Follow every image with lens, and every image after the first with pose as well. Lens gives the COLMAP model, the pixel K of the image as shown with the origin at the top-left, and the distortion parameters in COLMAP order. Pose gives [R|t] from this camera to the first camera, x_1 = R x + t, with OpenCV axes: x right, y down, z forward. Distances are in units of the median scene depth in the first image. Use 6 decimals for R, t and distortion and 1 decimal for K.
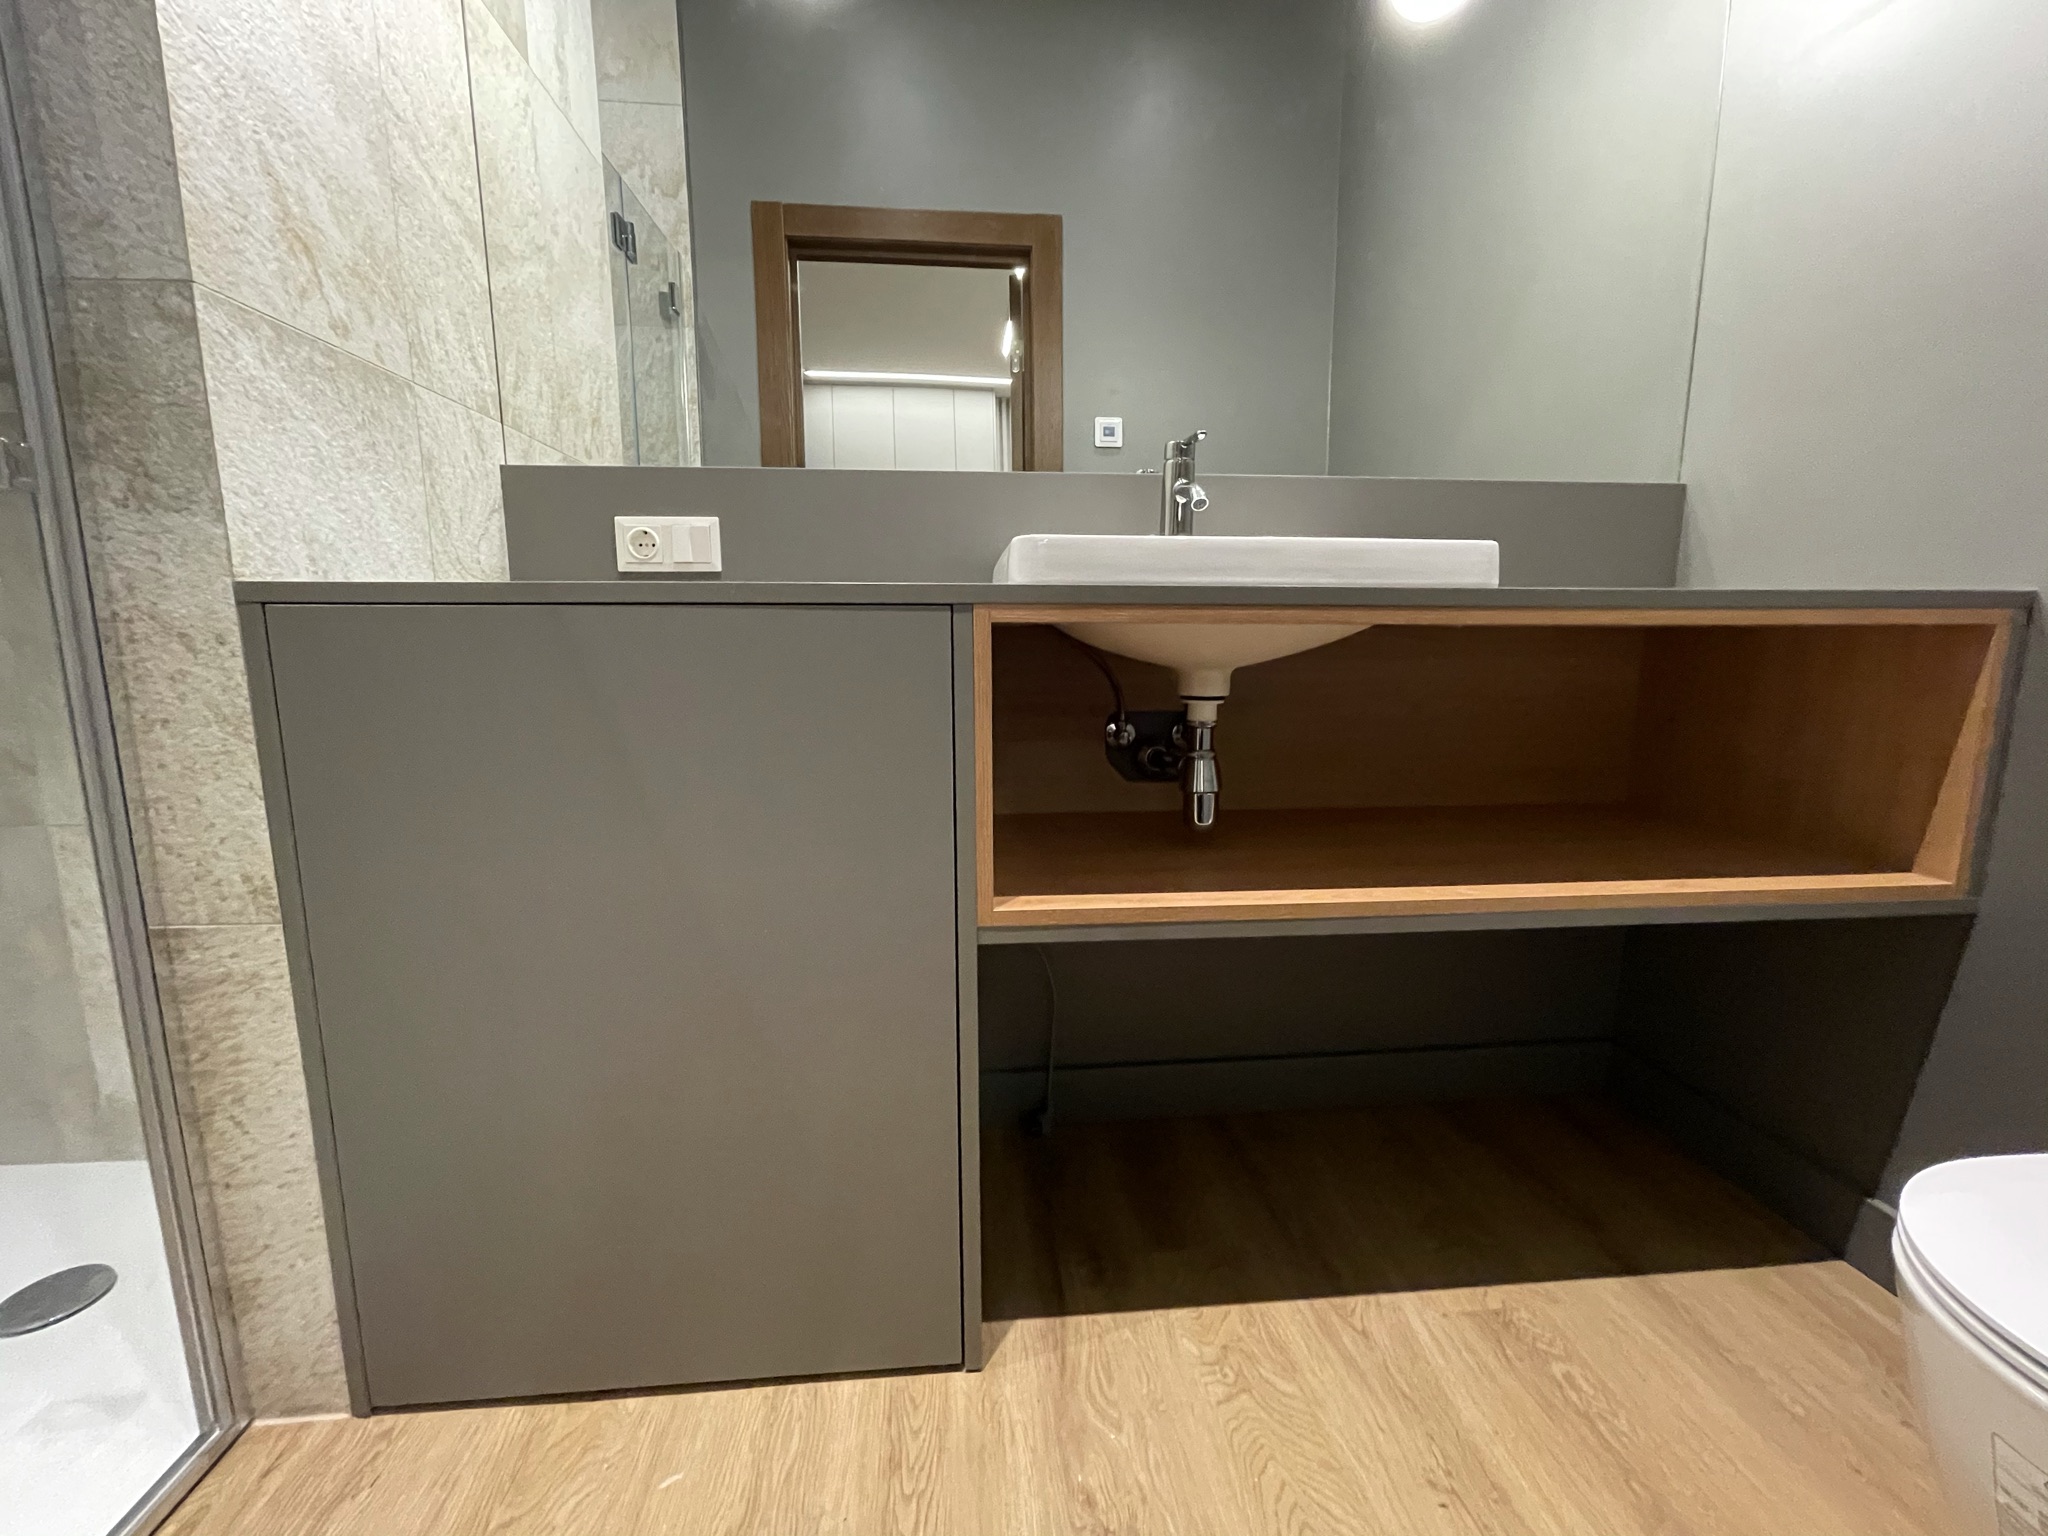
lens RADIAL K [[823.4, 0, 1021.4], [0, 823.4, 761.4], [0, 0, 1]] dist [-0.003411, -0.000667]
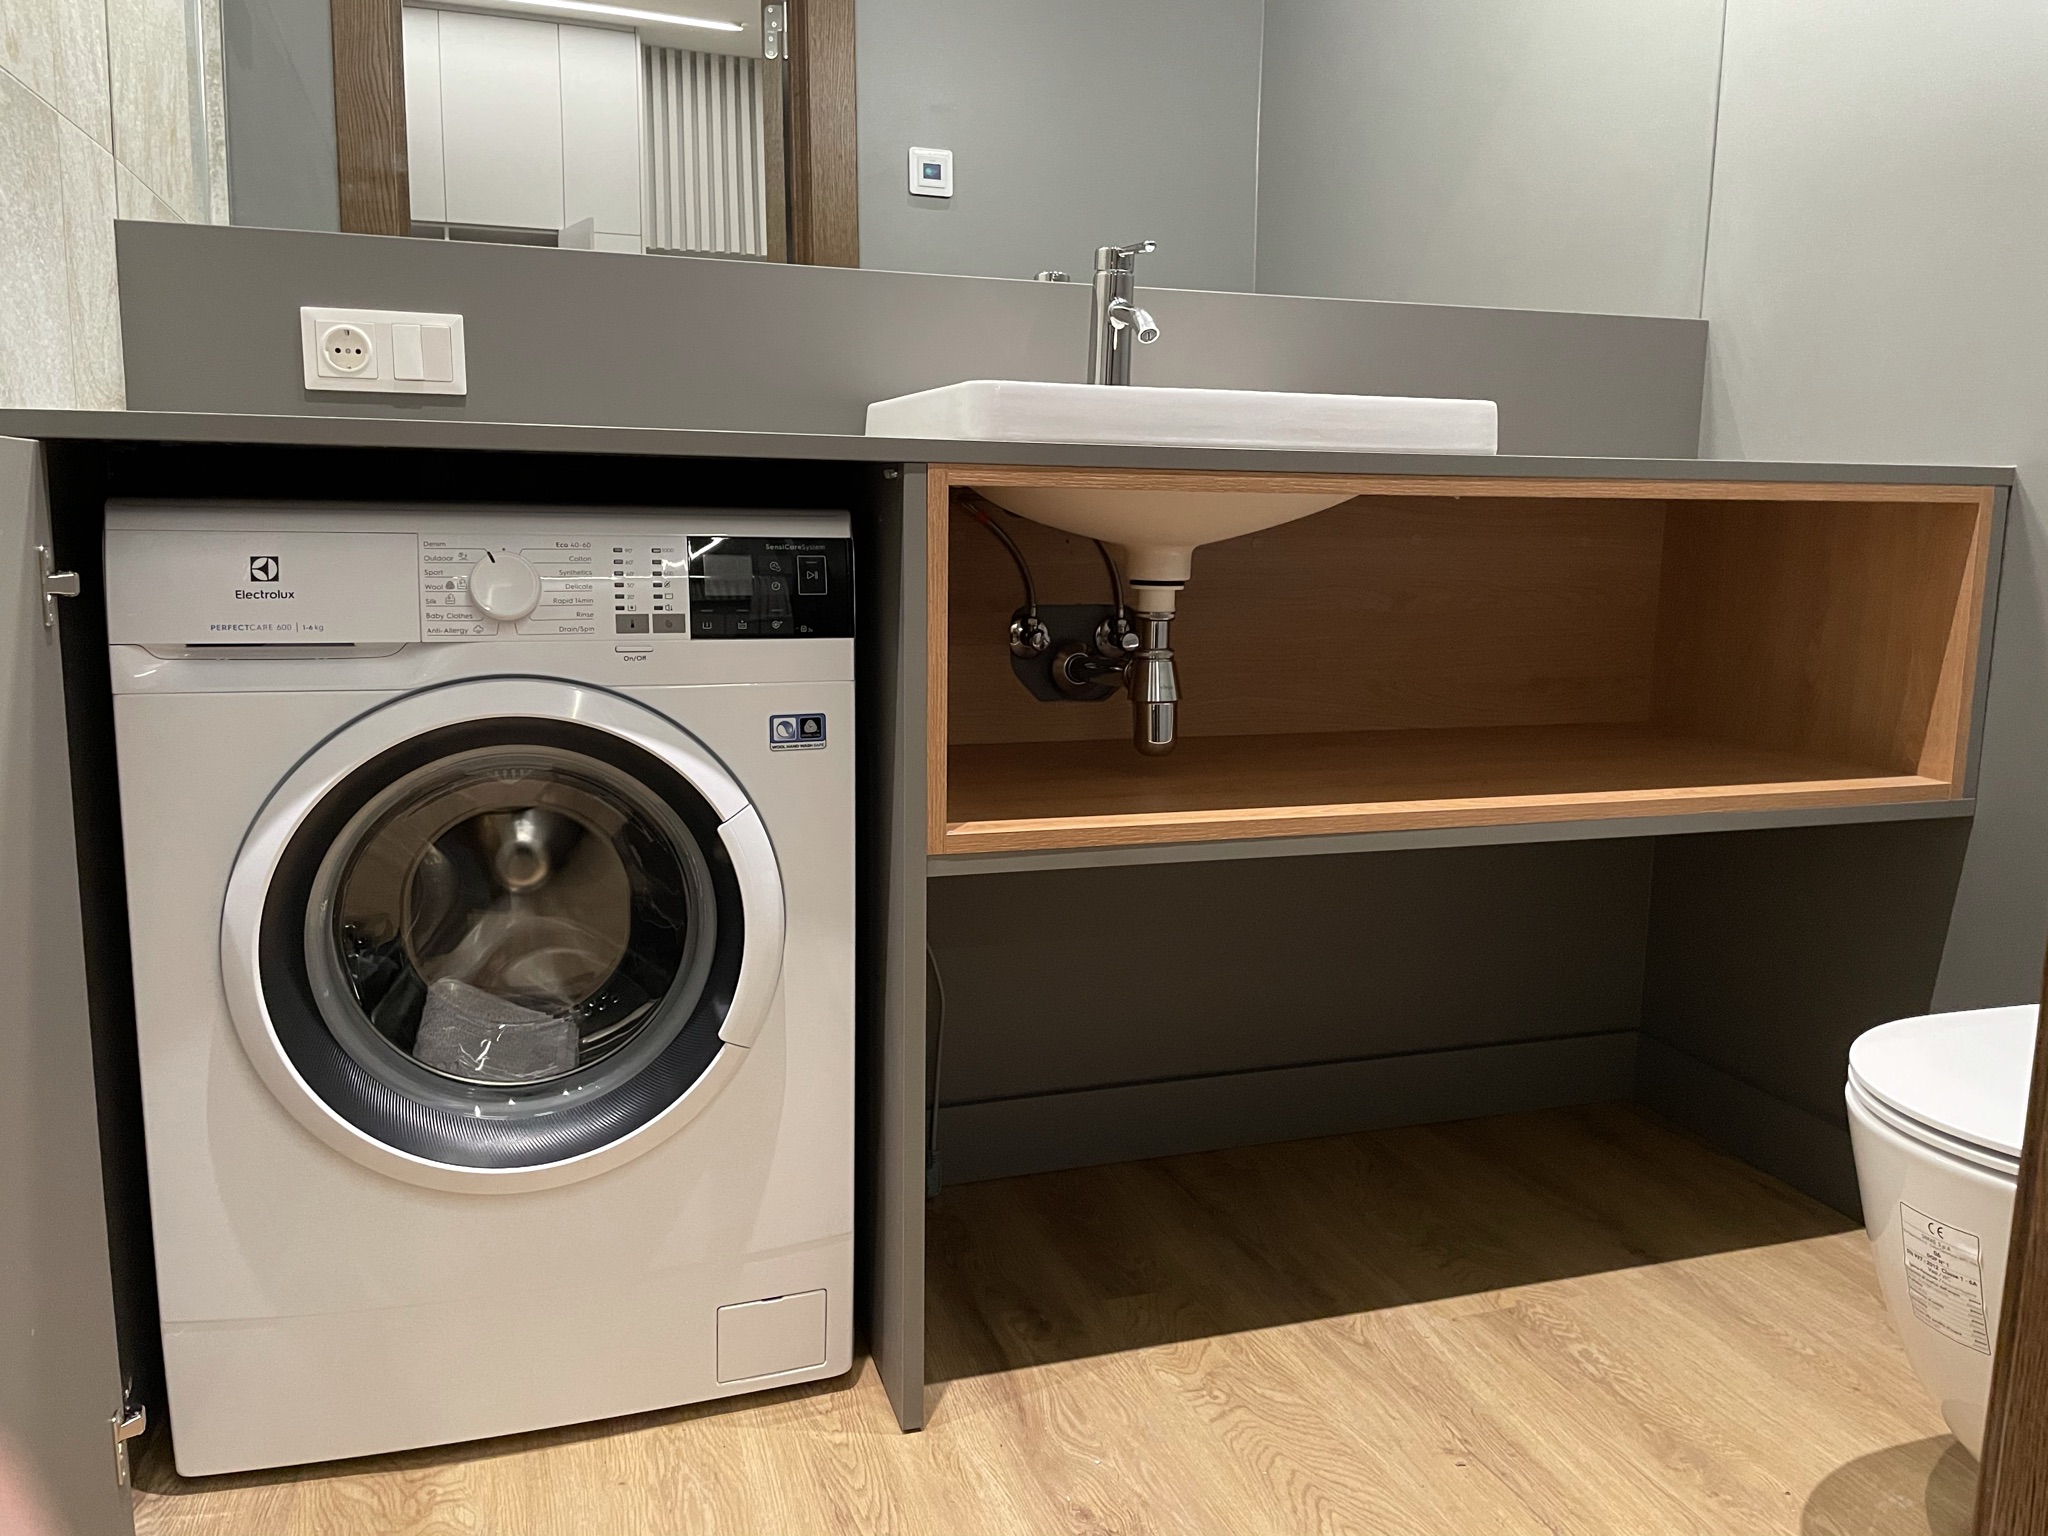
lens RADIAL K [[1543.3, 0, 1040.5], [0, 1543.3, 735.4], [0, 0, 1]] dist [0.059940, -0.070060]
pose [[0.971614, -0.017957, 0.235889, -0.262551], [0.017065, 0.999837, 0.005824, 0.063703], [-0.235955, -0.001633, 0.971763, -0.451041]]
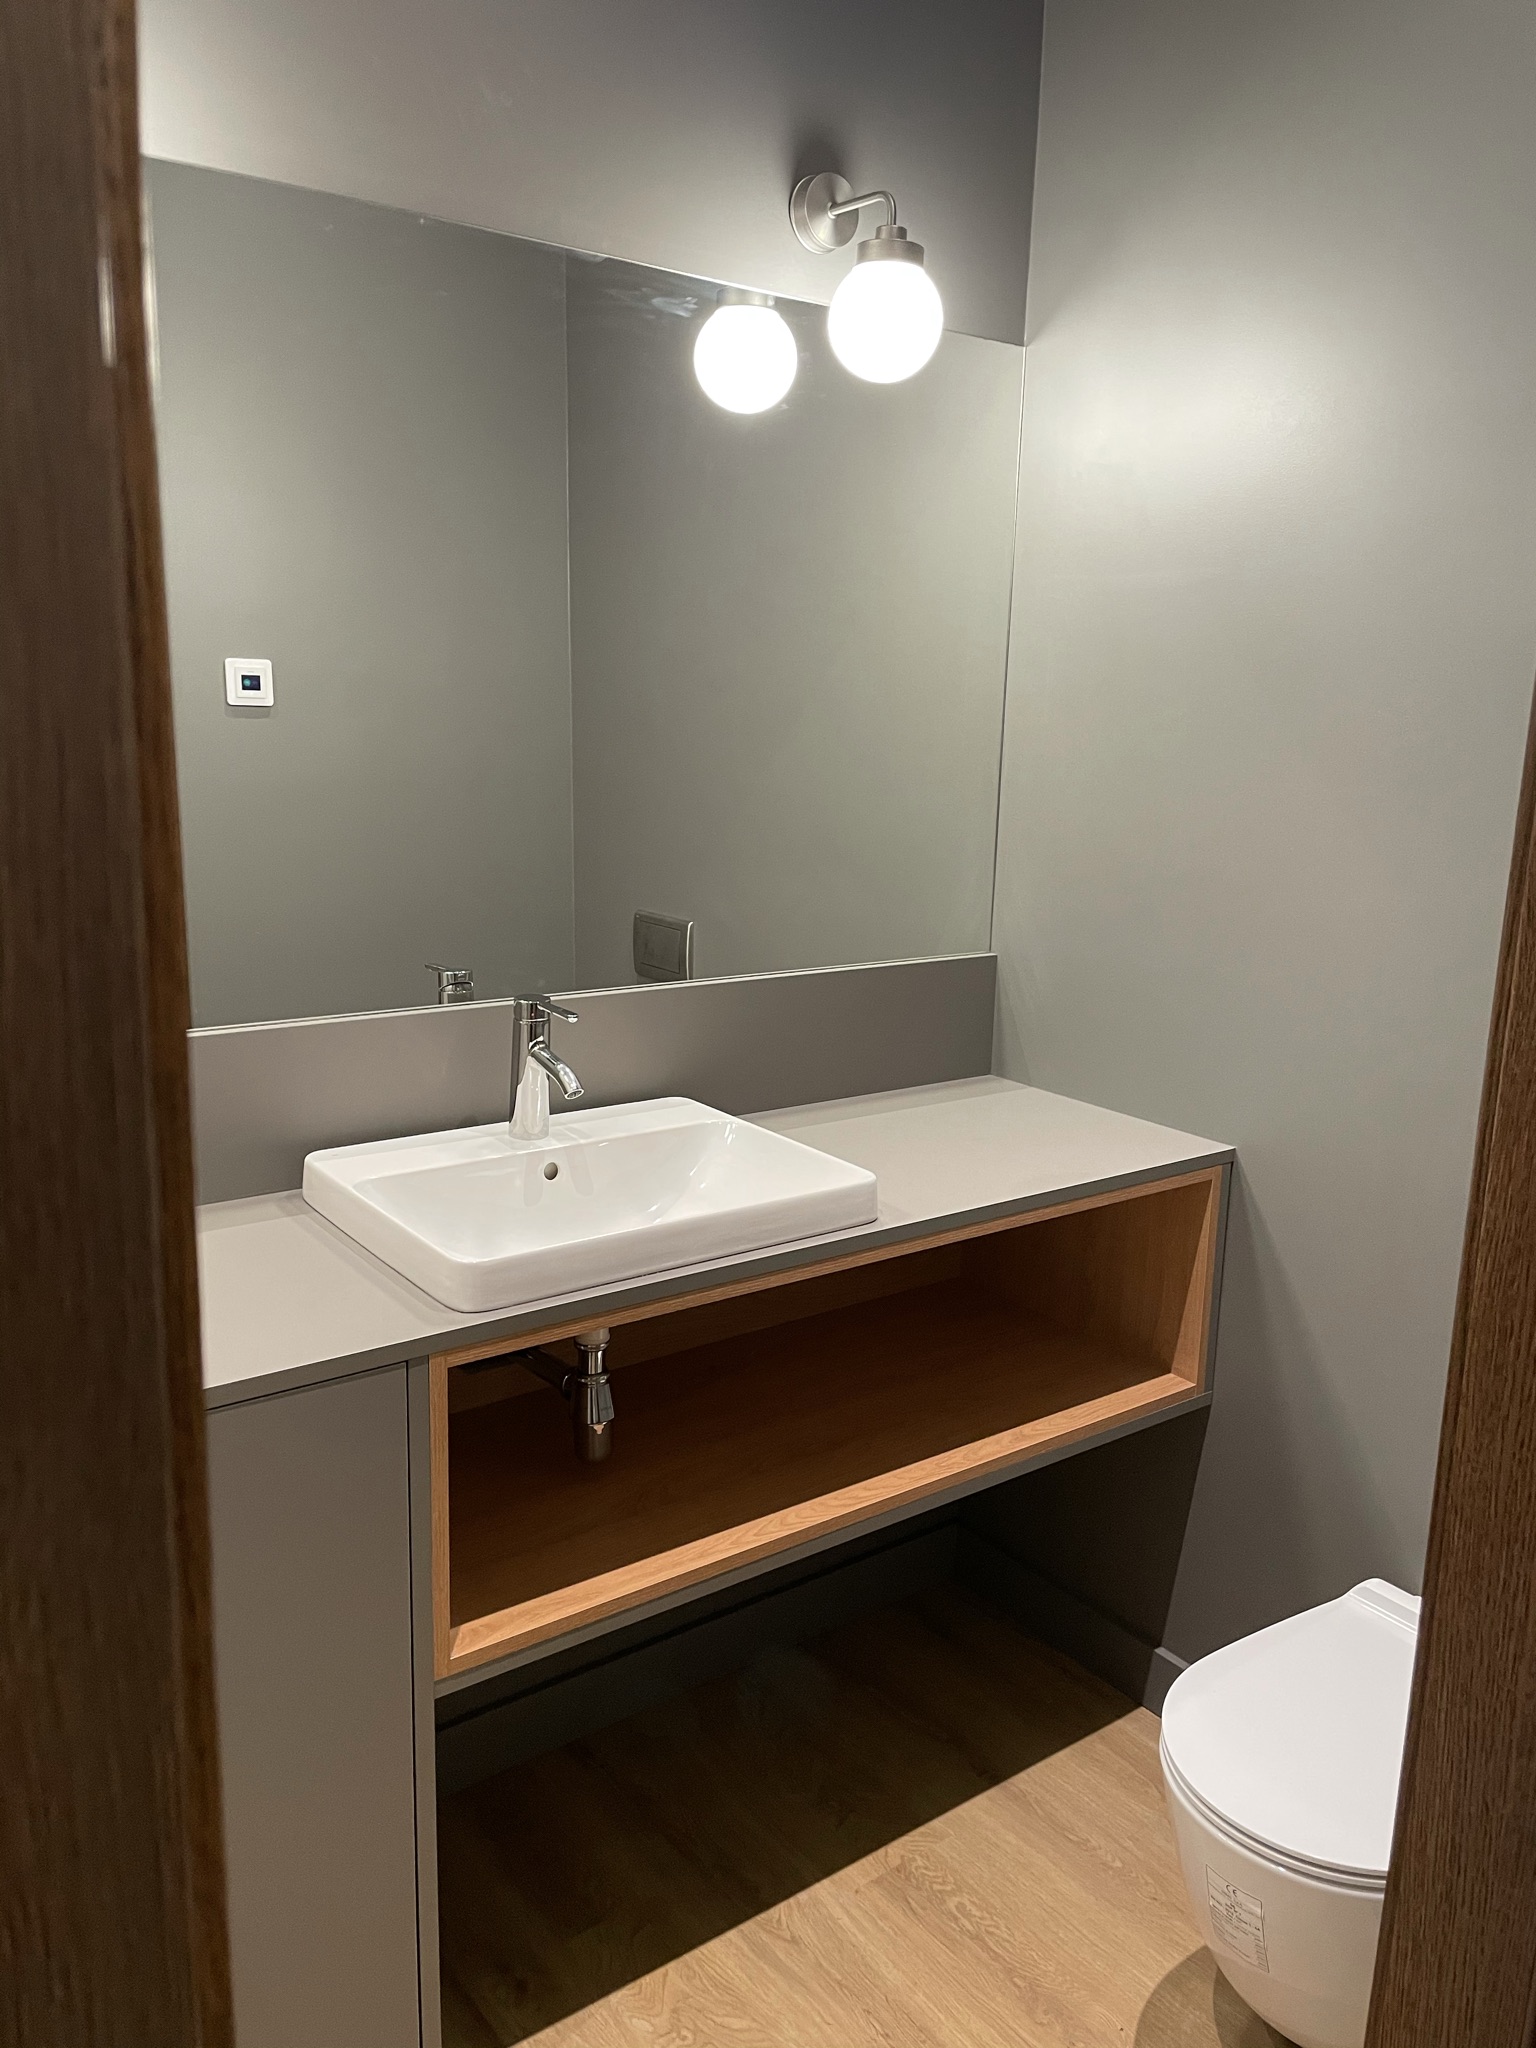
lens RADIAL K [[1543.3, 0, 773.6], [0, 1543.3, 1018.5], [0, 0, 1]] dist [0.059940, -0.070060]
pose [[0.849168, -0.080175, 0.522001, -0.499446], [0.050824, 0.996228, 0.070333, -0.548058], [-0.525671, -0.033194, 0.850040, -0.558083]]
